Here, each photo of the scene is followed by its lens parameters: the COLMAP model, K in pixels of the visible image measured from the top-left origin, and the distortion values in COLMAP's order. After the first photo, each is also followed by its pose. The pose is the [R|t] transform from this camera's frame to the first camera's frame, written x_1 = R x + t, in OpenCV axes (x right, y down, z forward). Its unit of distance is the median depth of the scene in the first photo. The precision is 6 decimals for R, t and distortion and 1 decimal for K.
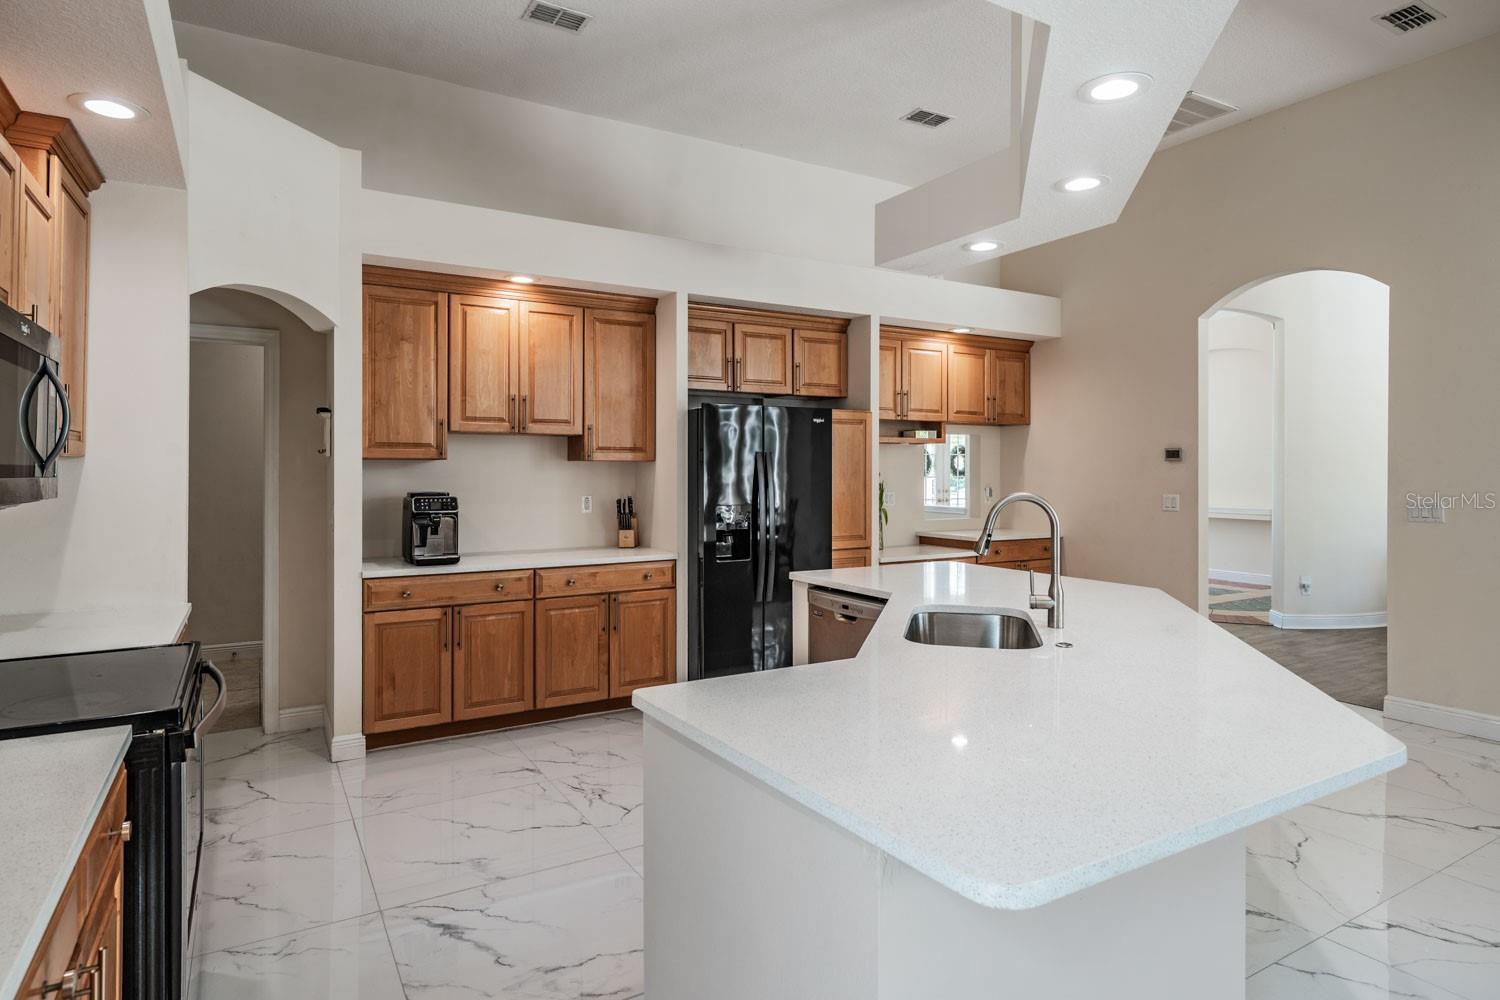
lens RADIAL K [[835.1, 0, 745.7], [0, 835.1, 469.7], [0, 0, 1]] dist [0.000395, -0.001277]
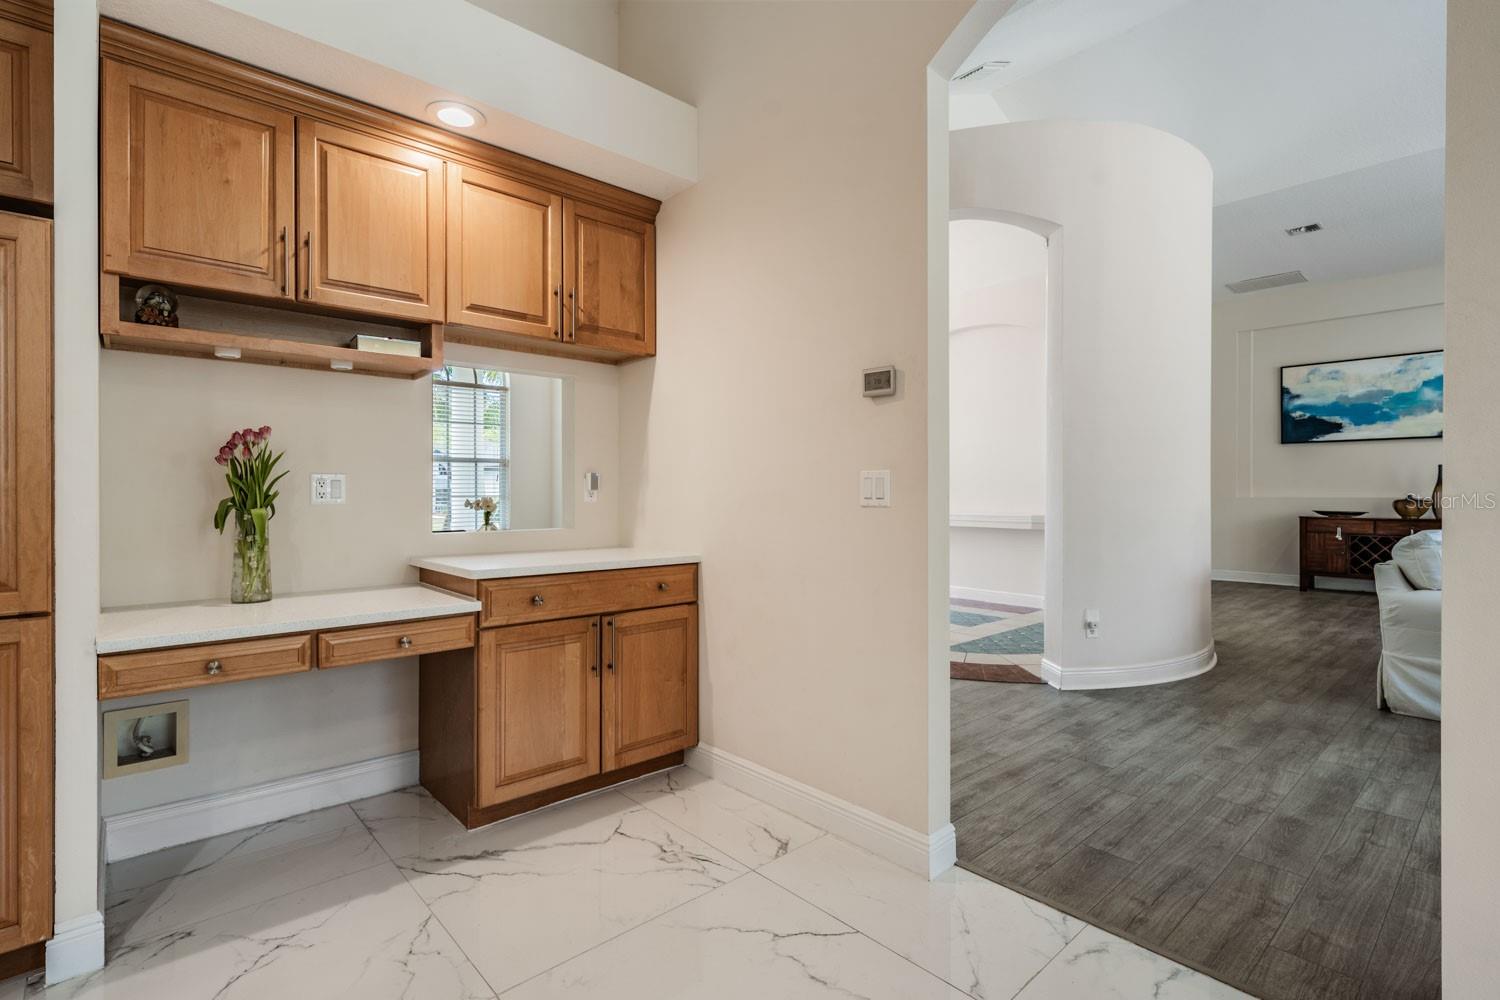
lens RADIAL K [[723.5, 0, 750.0], [0, 723.5, 500.0], [0, 0, 1]] dist [-0.001535, -0.000245]
pose [[0.978248, -0.002294, 0.207426, 0.423965], [-0.000149, 0.999931, 0.011763, 0.048225], [-0.207439, -0.011538, 0.978180, 0.736995]]
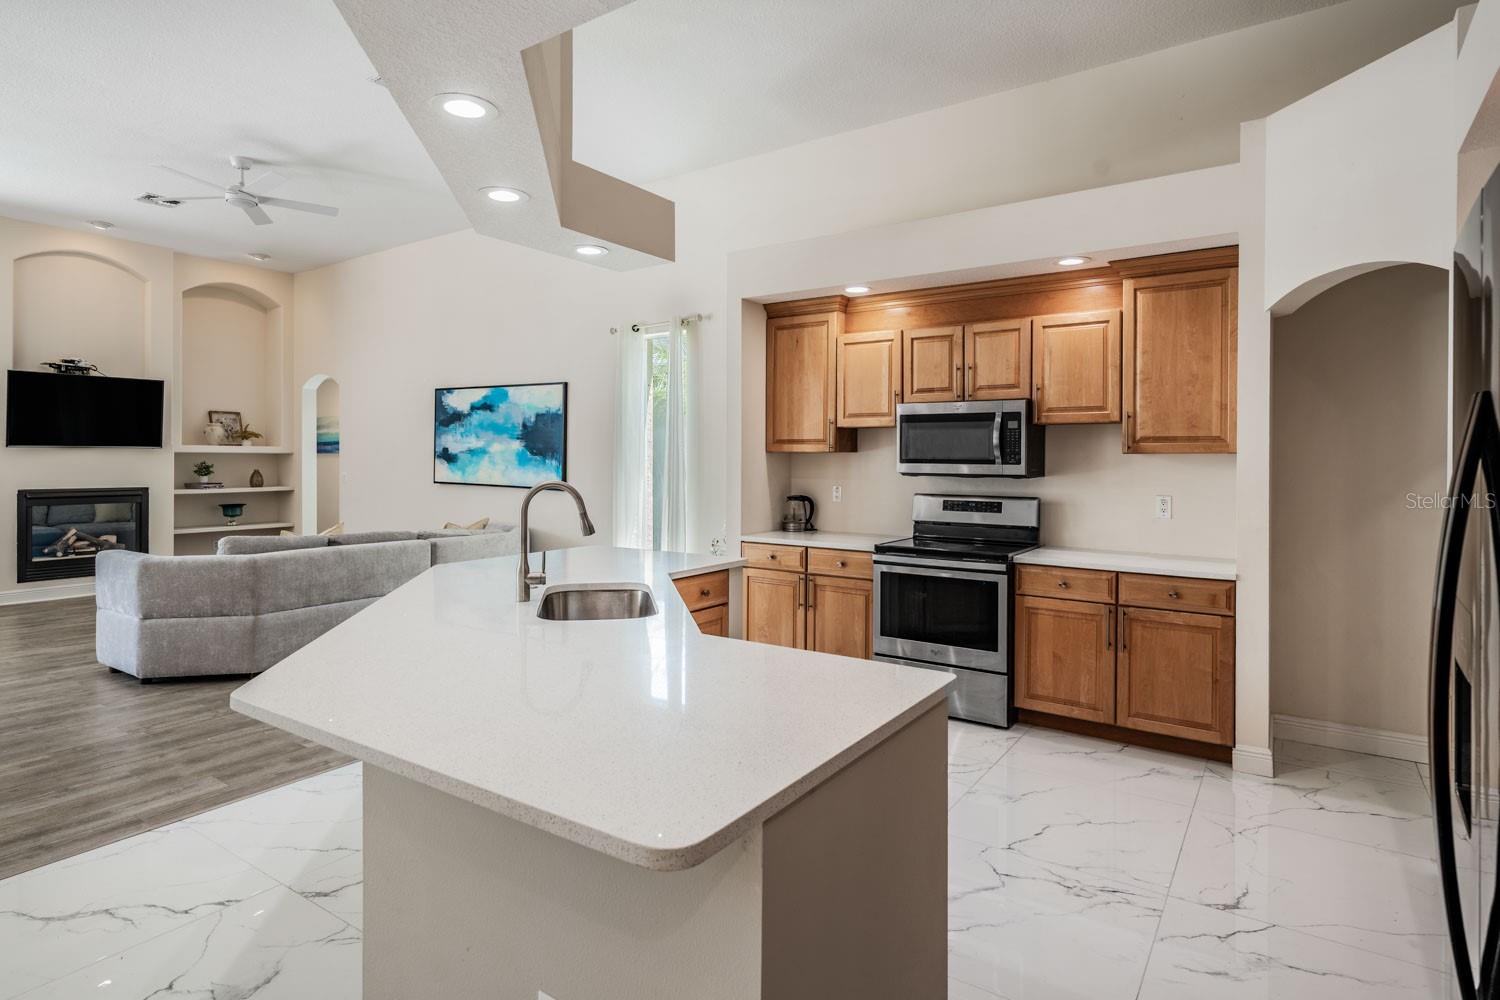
lens RADIAL K [[813.0, 0, 751.8], [0, 813.0, 465.1], [0, 0, 1]] dist [0.001859, 0.000519]
pose [[-0.904376, -0.001661, -0.426734, 0.293899], [-0.005020, 0.999965, 0.006745, -0.000907], [0.426708, 0.008242, -0.904352, 1.110499]]
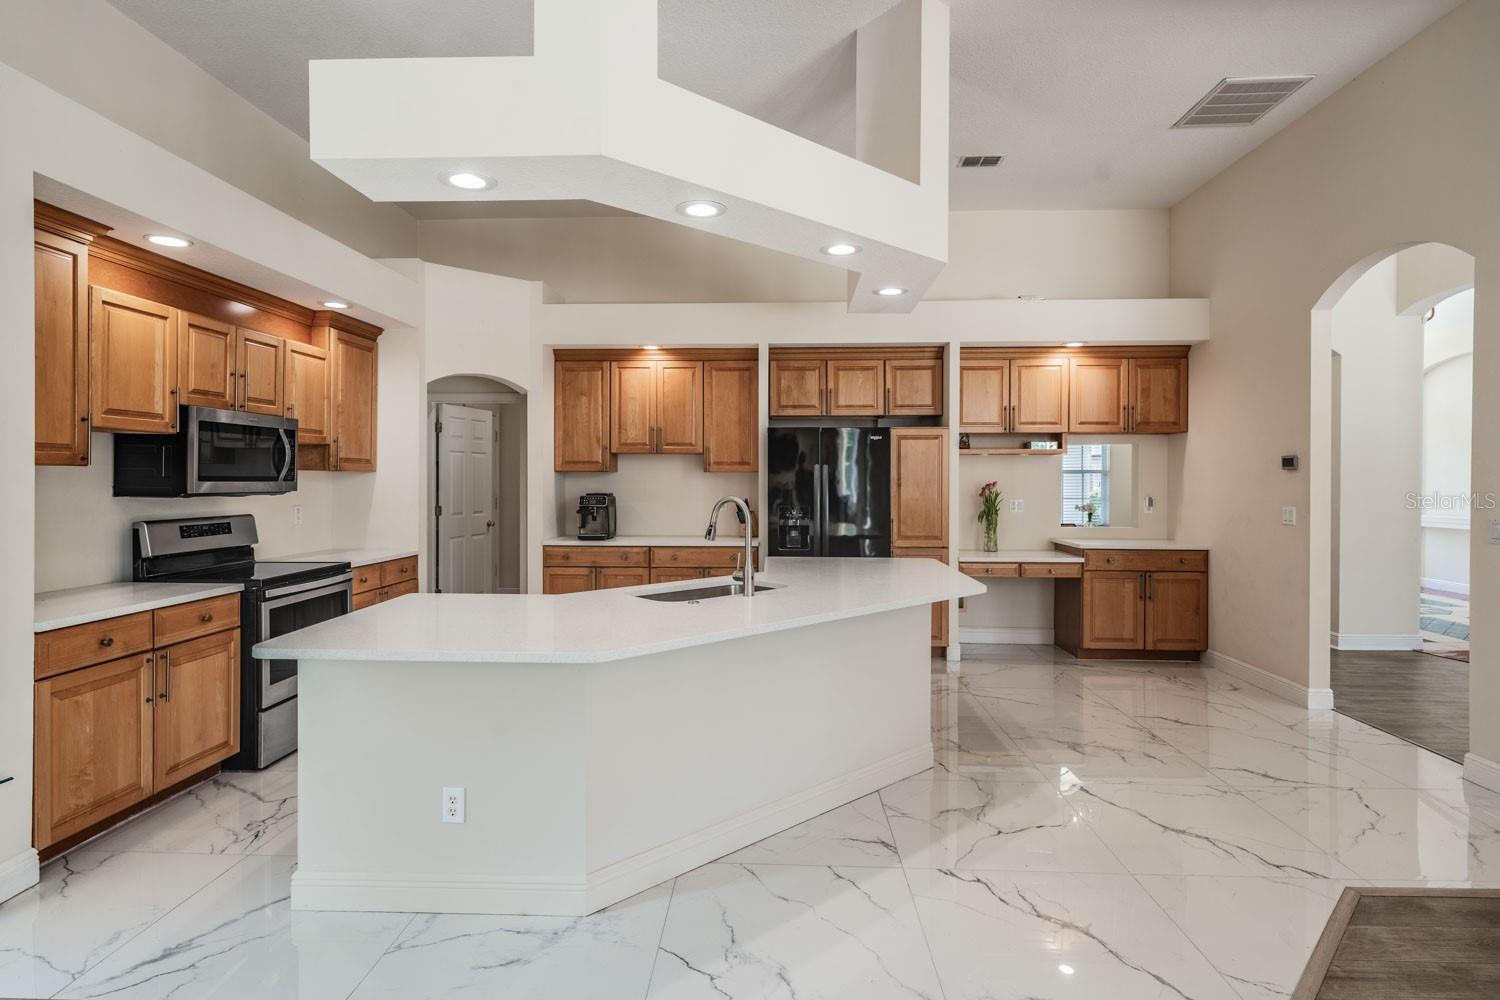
lens RADIAL K [[762.0, 0, 740.9], [0, 762.0, 480.6], [0, 0, 1]] dist [0.006939, -0.000839]
pose [[0.839486, 0.003210, -0.543372, 0.542346], [-0.001304, 0.999992, 0.003893, -0.001368], [0.543380, -0.002559, 0.839483, -0.025371]]
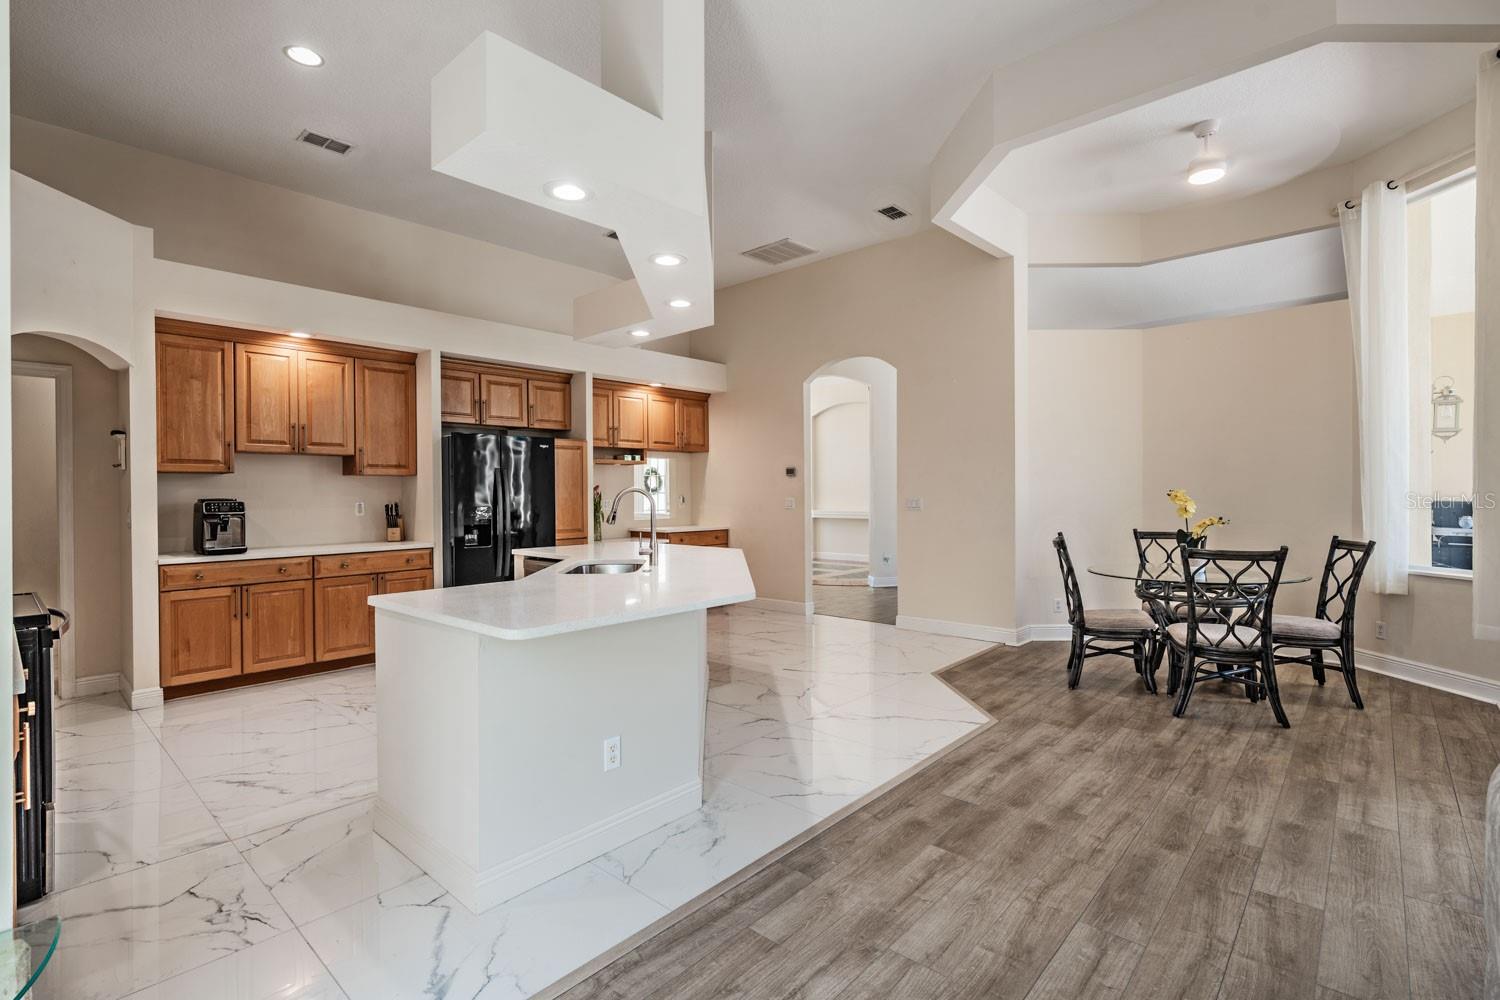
lens RADIAL K [[694.5, 0, 743.1], [0, 694.5, 496.1], [0, 0, 1]] dist [-0.000148, -0.000224]
pose [[0.956762, -0.009538, 0.290716, 0.070466], [0.008072, 0.999948, 0.006241, 0.020856], [-0.290761, -0.003625, 0.956789, -0.219843]]
